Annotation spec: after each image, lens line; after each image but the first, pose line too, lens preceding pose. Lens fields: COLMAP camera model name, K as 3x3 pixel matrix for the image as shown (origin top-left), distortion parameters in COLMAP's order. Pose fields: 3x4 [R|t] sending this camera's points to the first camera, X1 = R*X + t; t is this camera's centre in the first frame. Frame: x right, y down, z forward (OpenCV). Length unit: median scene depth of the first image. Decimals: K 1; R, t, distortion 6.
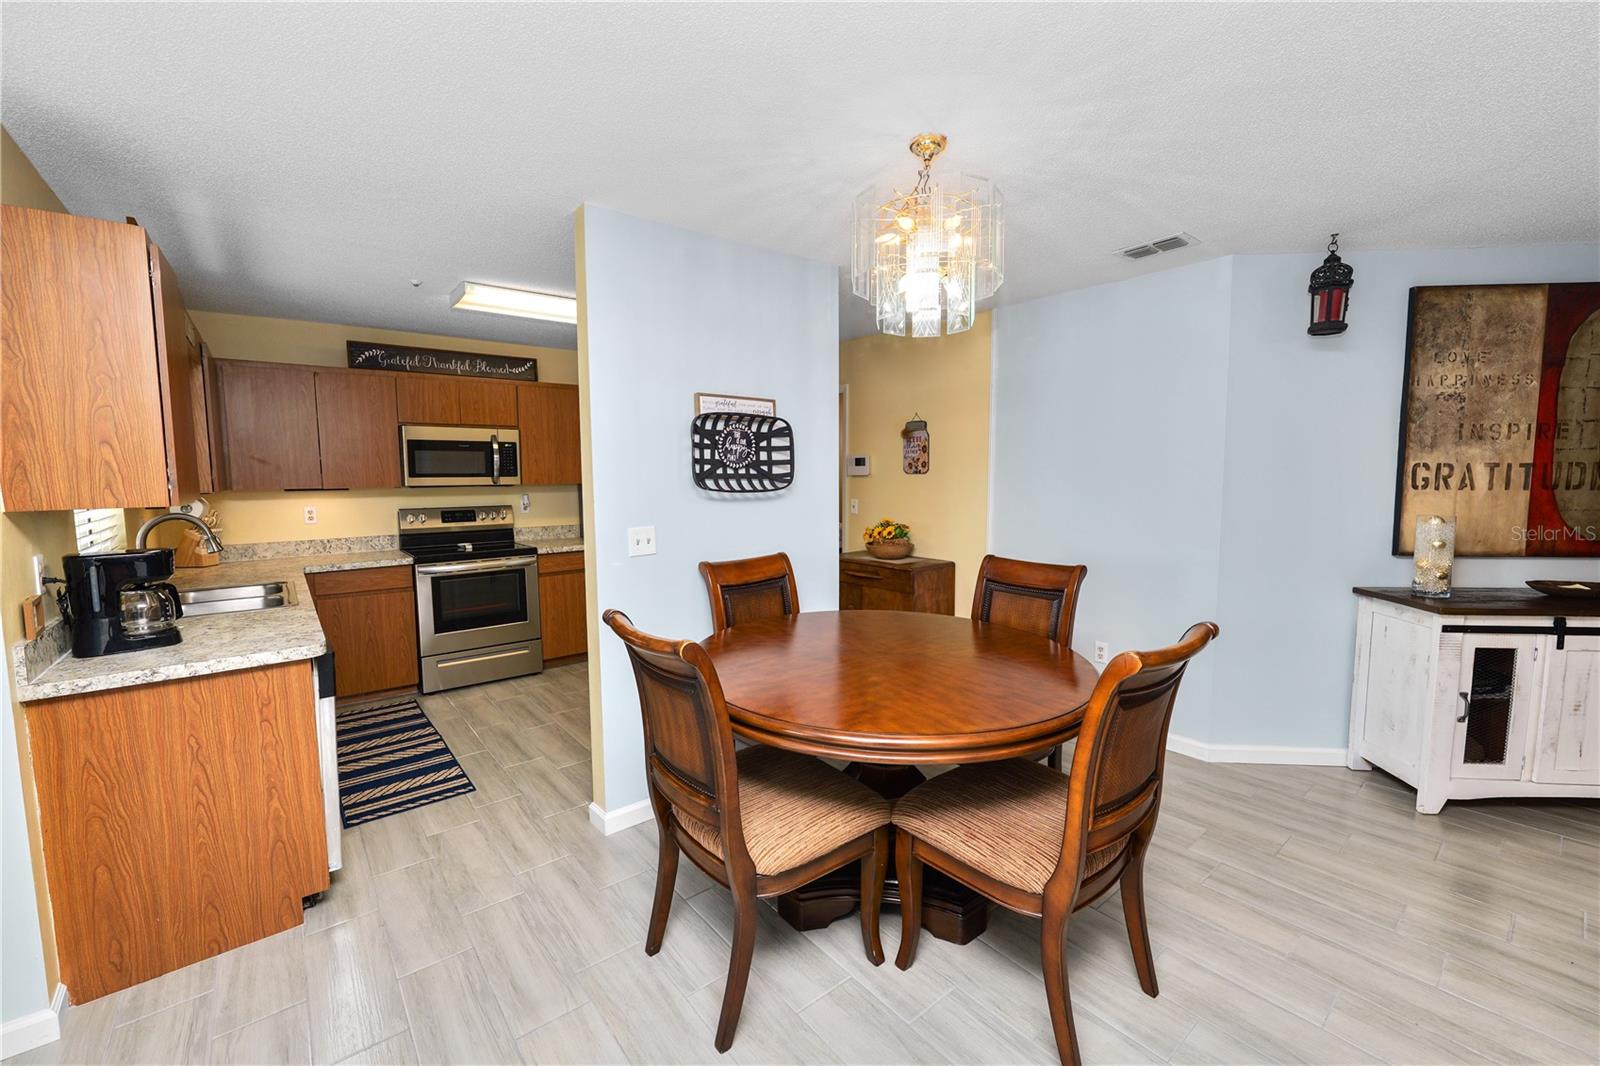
lens RADIAL K [[650.0, 0, 800.0], [0, 650.0, 533.0], [0, 0, 1]] dist [-0.010505, 0.000330]
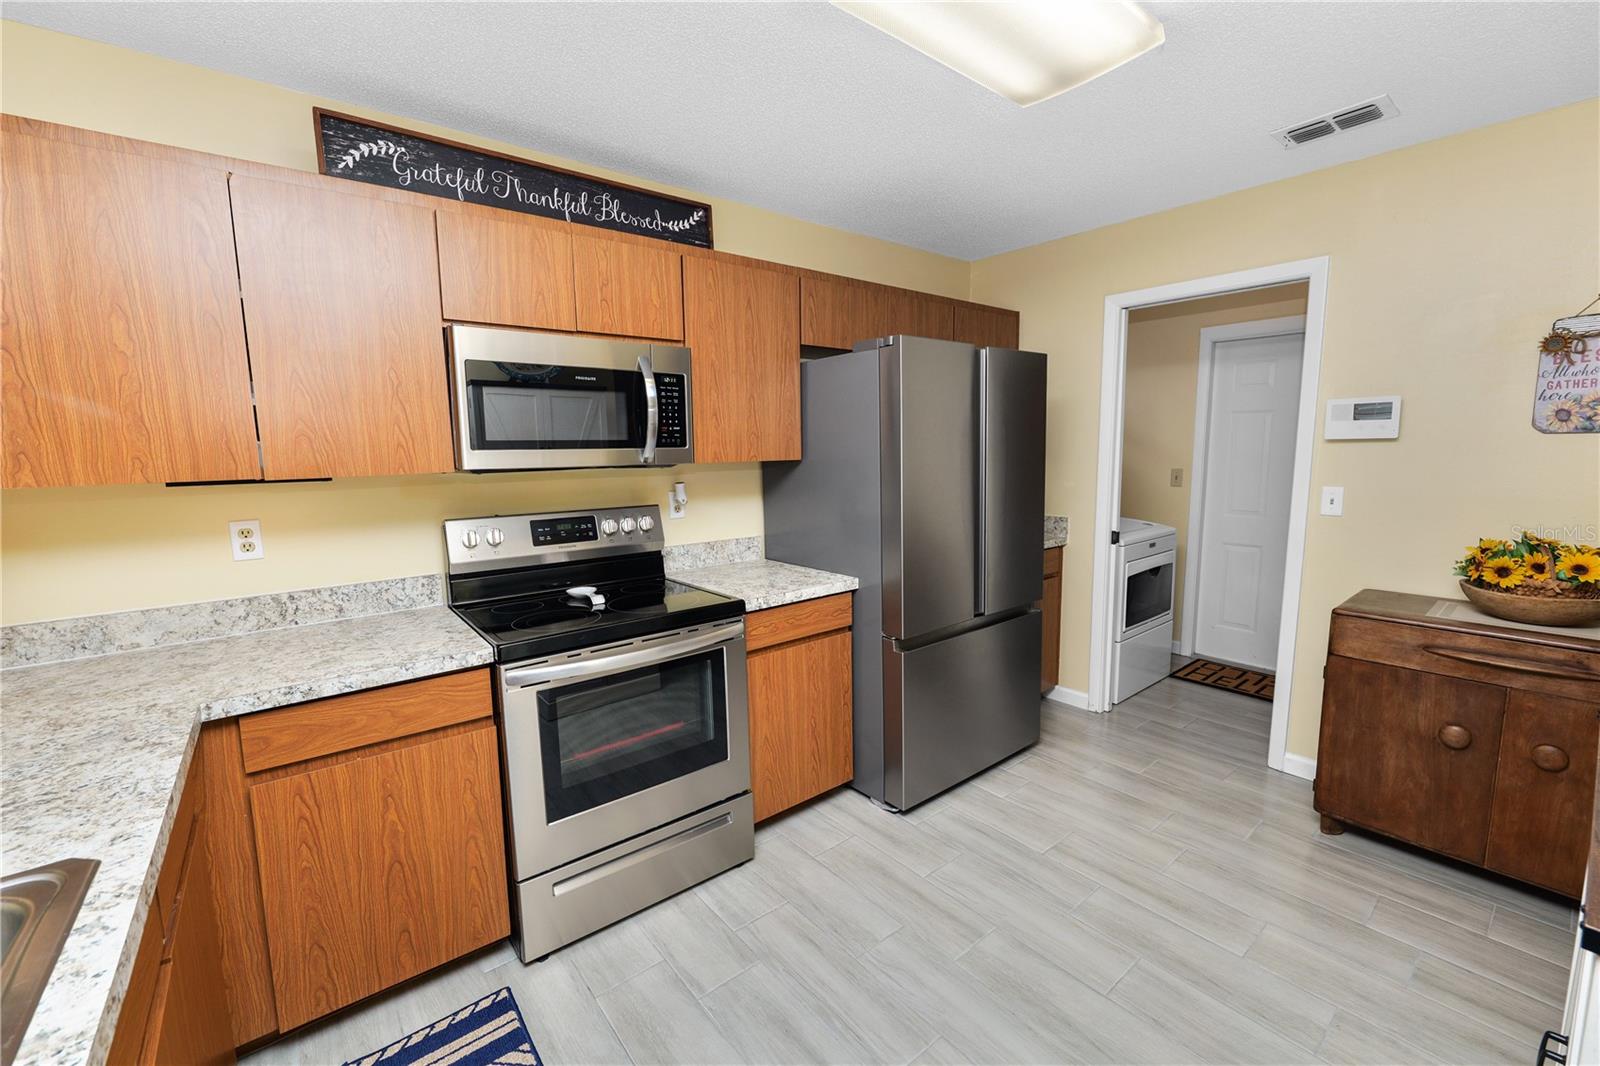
lens RADIAL K [[650.0, 0, 800.0], [0, 650.0, 533.0], [0, 0, 1]] dist [-0.010505, 0.000330]
pose [[0.999933, -0.009016, -0.007282, -0.382223], [0.009282, 0.999257, 0.037413, -0.044526], [0.006940, -0.037478, 0.999273, 0.568422]]
